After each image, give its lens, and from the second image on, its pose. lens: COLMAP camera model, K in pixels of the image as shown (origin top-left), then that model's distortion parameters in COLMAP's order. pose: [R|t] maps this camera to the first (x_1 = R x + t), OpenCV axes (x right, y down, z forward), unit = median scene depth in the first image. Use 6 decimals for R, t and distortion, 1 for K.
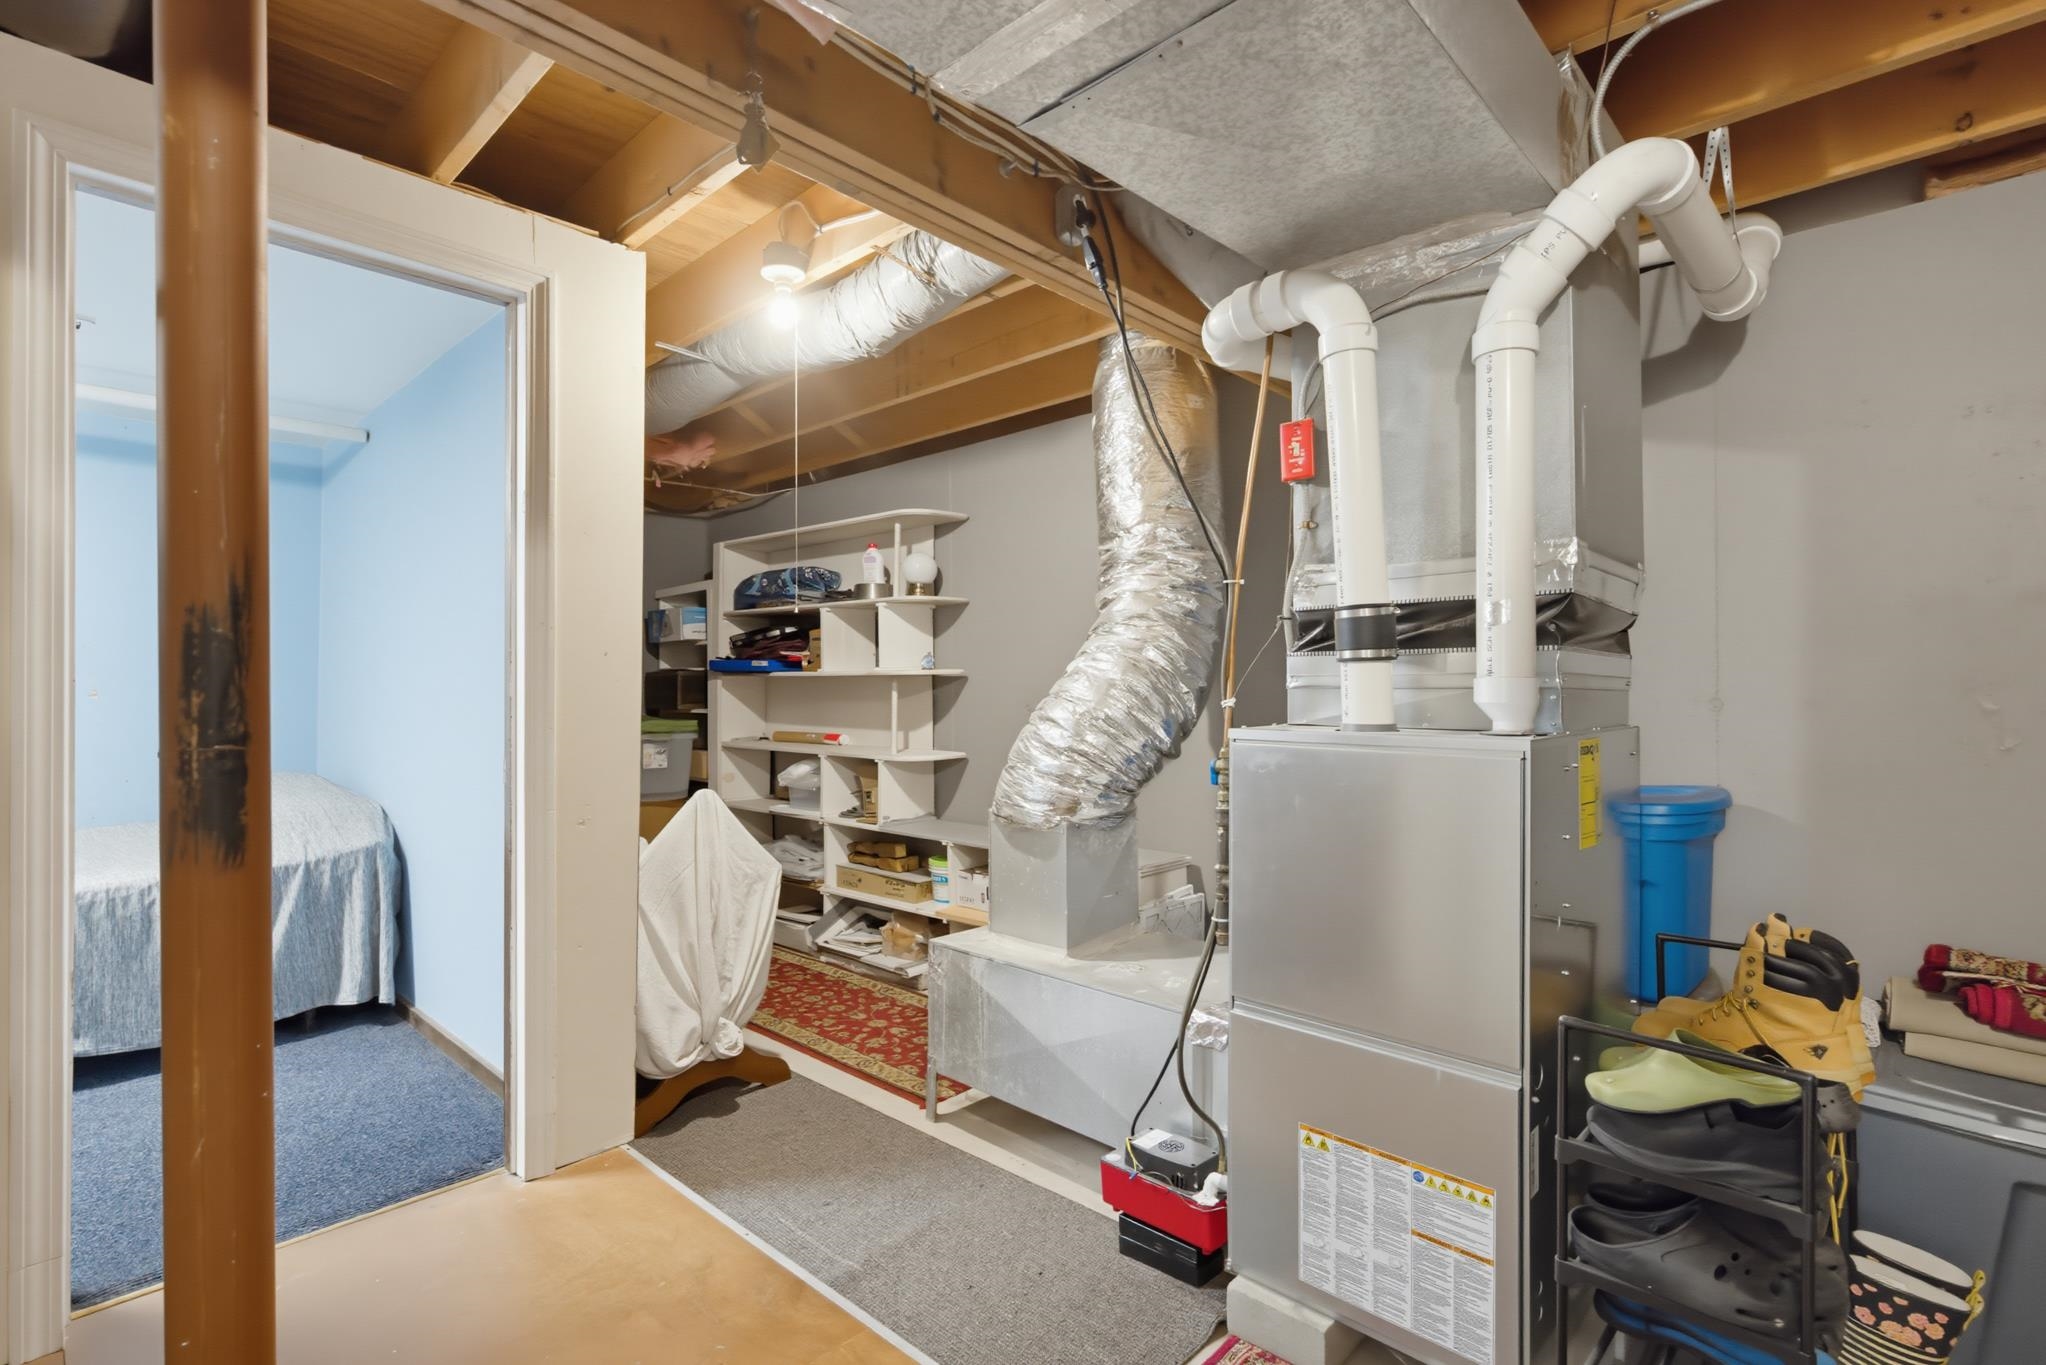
lens RADIAL K [[943.6, 0, 1020.9], [0, 943.6, 686.7], [0, 0, 1]] dist [0.001887, -0.000320]
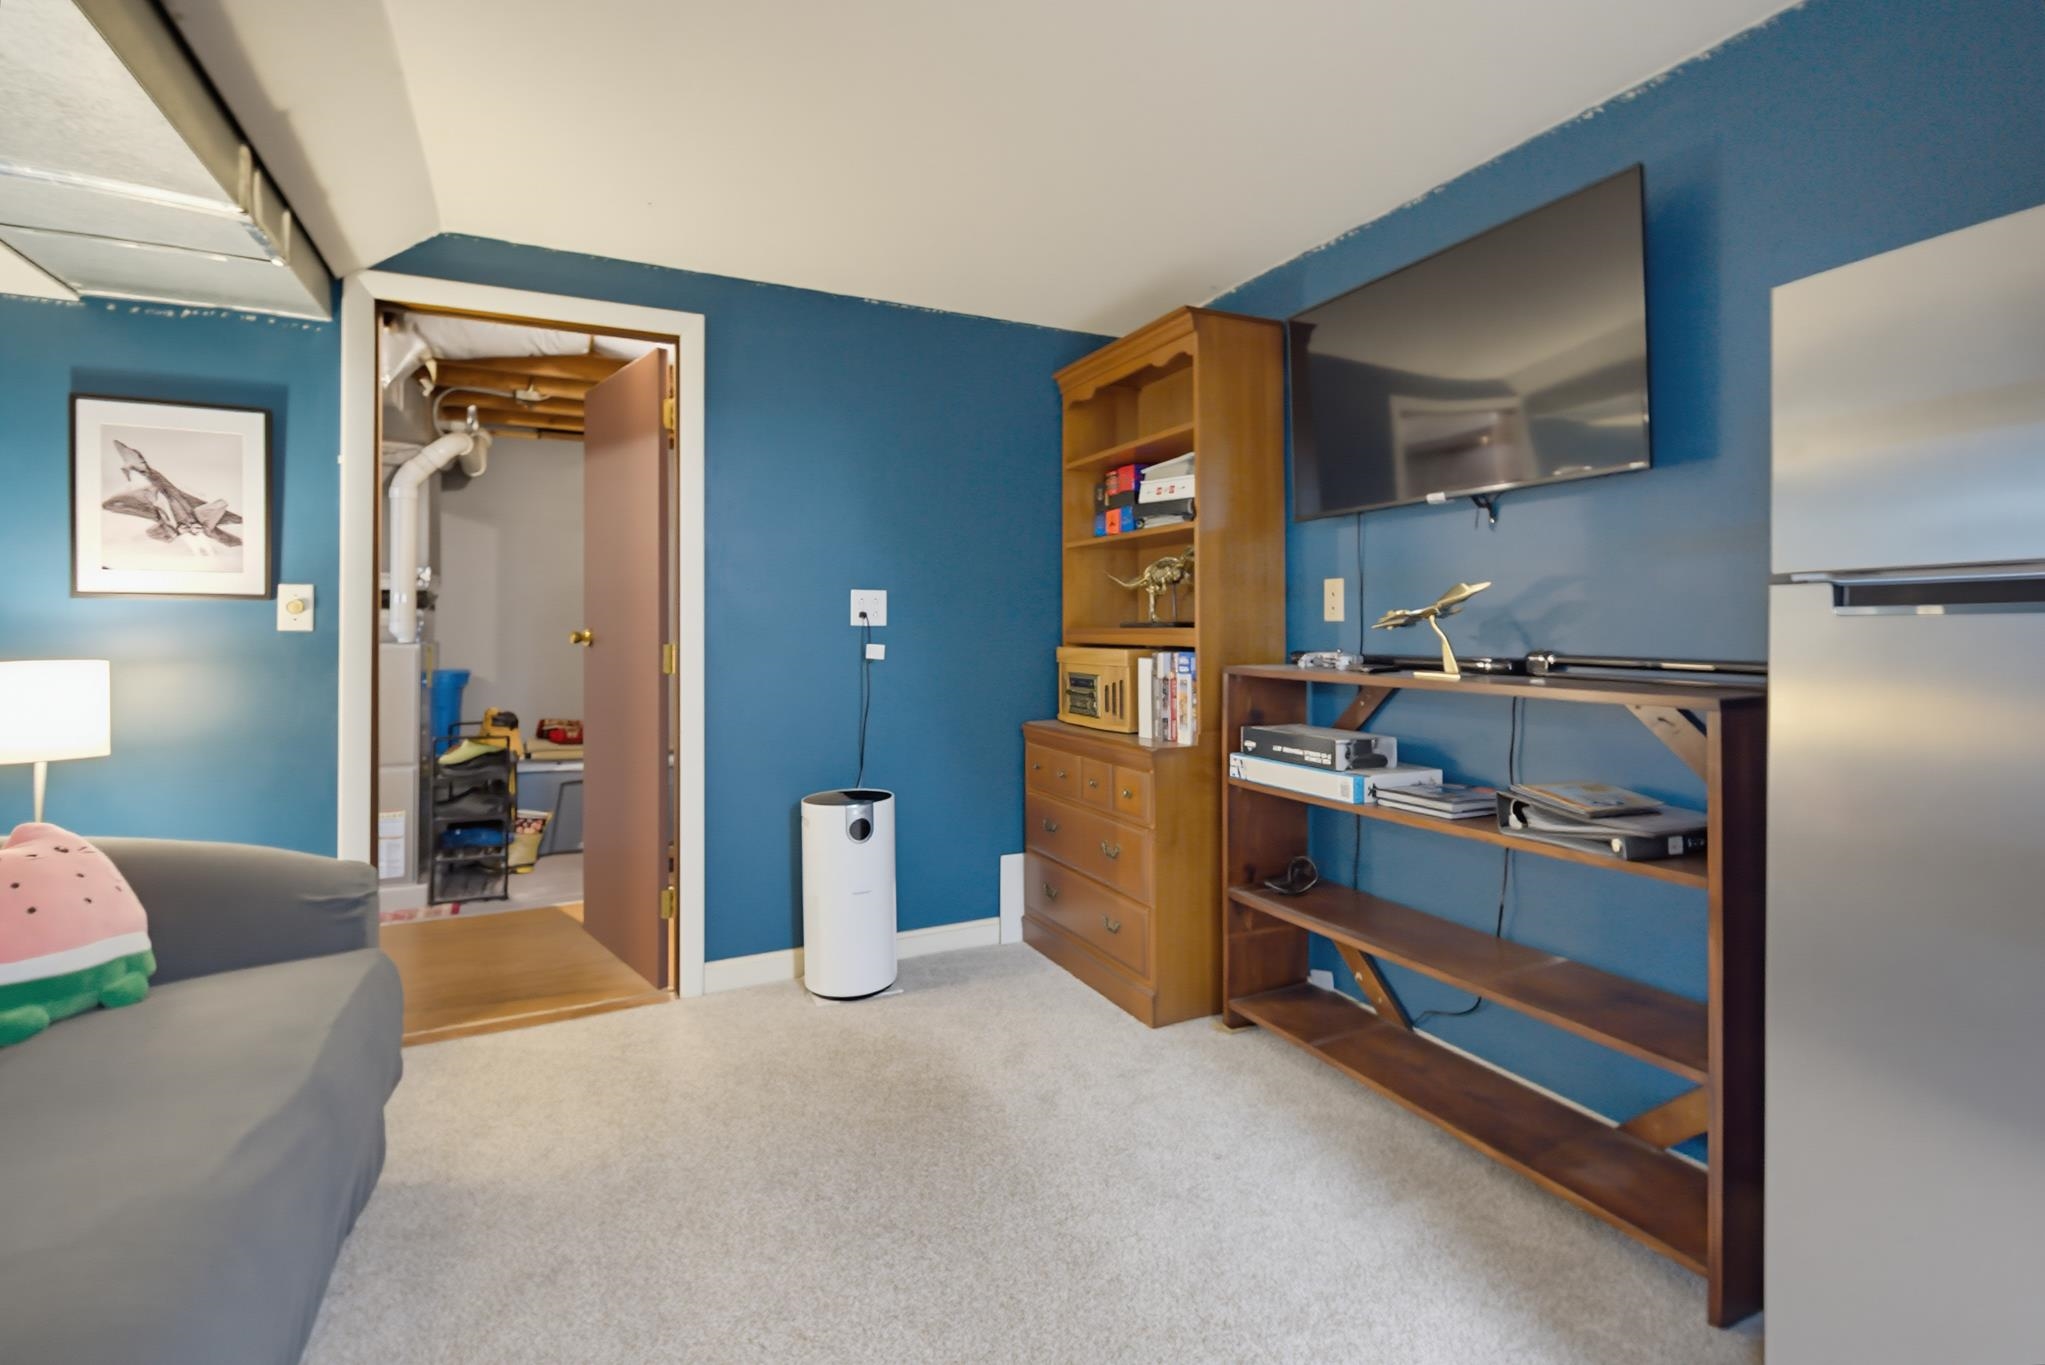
lens RADIAL K [[936.1, 0, 1031.9], [0, 936.1, 665.6], [0, 0, 1]] dist [-0.000257, 0.001178]
pose [[0.327620, -0.032512, 0.944250, -1.380379], [-0.023695, 0.998811, 0.042612, -0.038936], [-0.944512, -0.036334, 0.326460, -1.504372]]
